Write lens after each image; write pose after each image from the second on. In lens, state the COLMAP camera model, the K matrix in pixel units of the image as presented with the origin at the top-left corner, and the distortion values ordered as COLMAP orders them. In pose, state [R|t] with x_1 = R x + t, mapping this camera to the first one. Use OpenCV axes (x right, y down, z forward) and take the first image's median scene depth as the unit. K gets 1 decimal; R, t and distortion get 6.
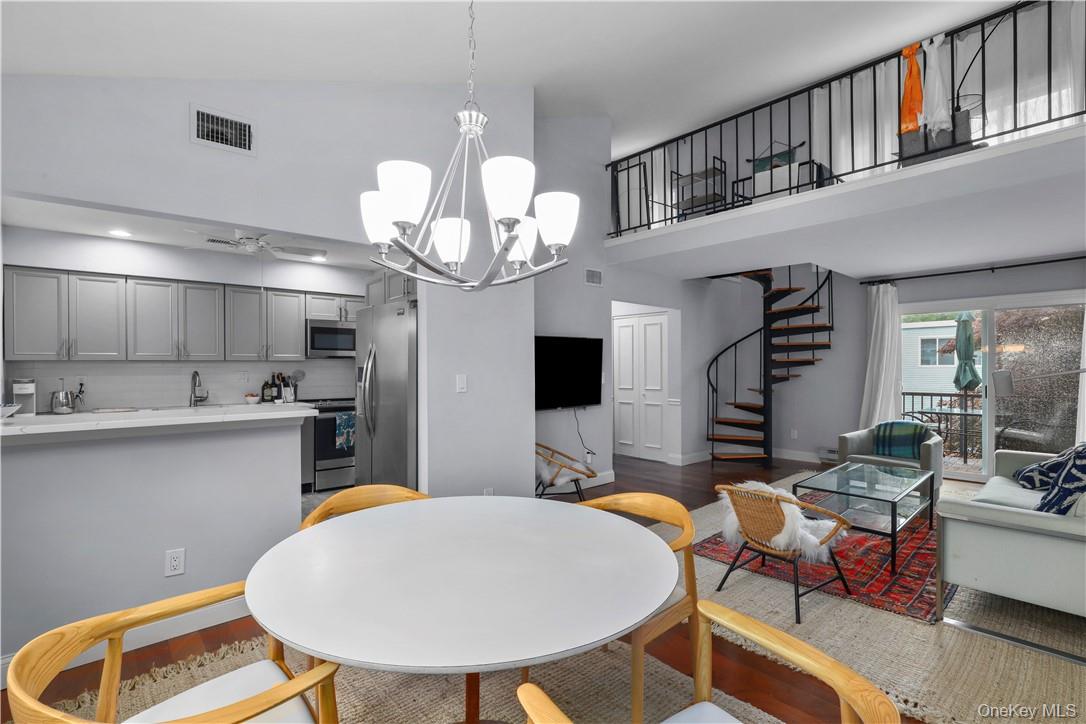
lens RADIAL K [[498.0, 0, 539.9], [0, 498.0, 368.1], [0, 0, 1]] dist [-0.018755, 0.001339]
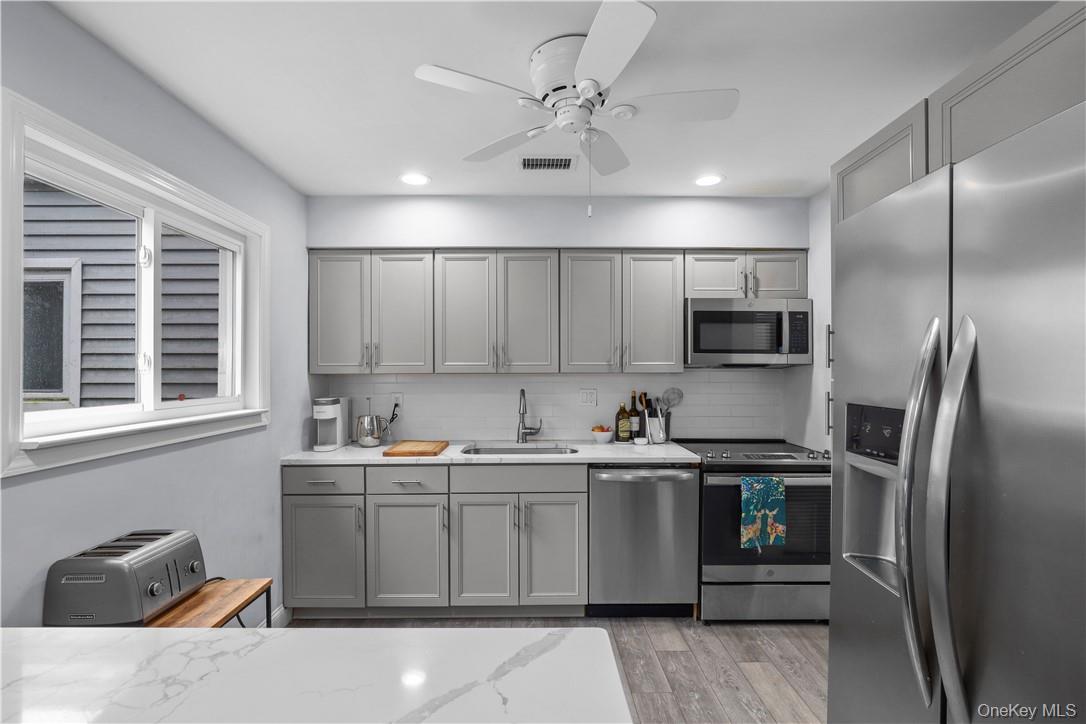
lens RADIAL K [[498.0, 0, 539.9], [0, 498.0, 368.1], [0, 0, 1]] dist [-0.018755, 0.001339]
pose [[0.751656, -0.000869, -0.659555, -0.213620], [-0.005528, 0.999956, -0.007617, -0.014031], [0.659533, 0.009372, 0.751618, 0.447305]]
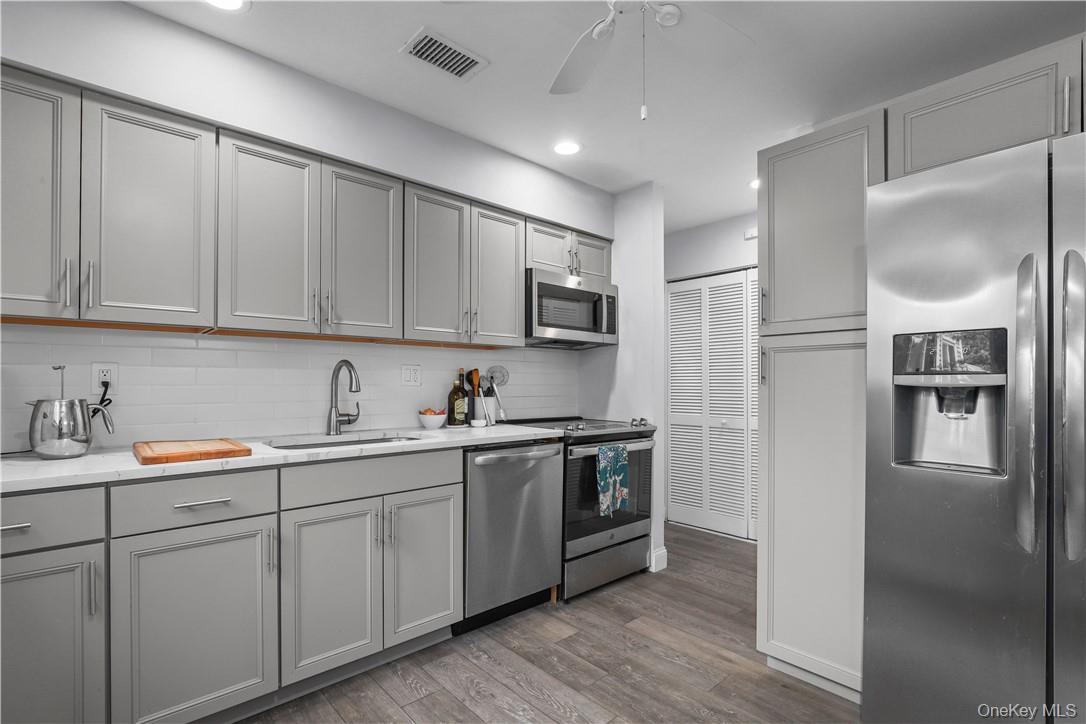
lens RADIAL K [[504.4, 0, 541.6], [0, 504.4, 379.7], [0, 0, 1]] dist [-0.012471, 0.000273]
pose [[0.999965, 0.004958, 0.006741, -0.436447], [-0.004878, 0.999918, -0.011857, 0.025381], [-0.006799, 0.011823, 0.999907, 0.440377]]
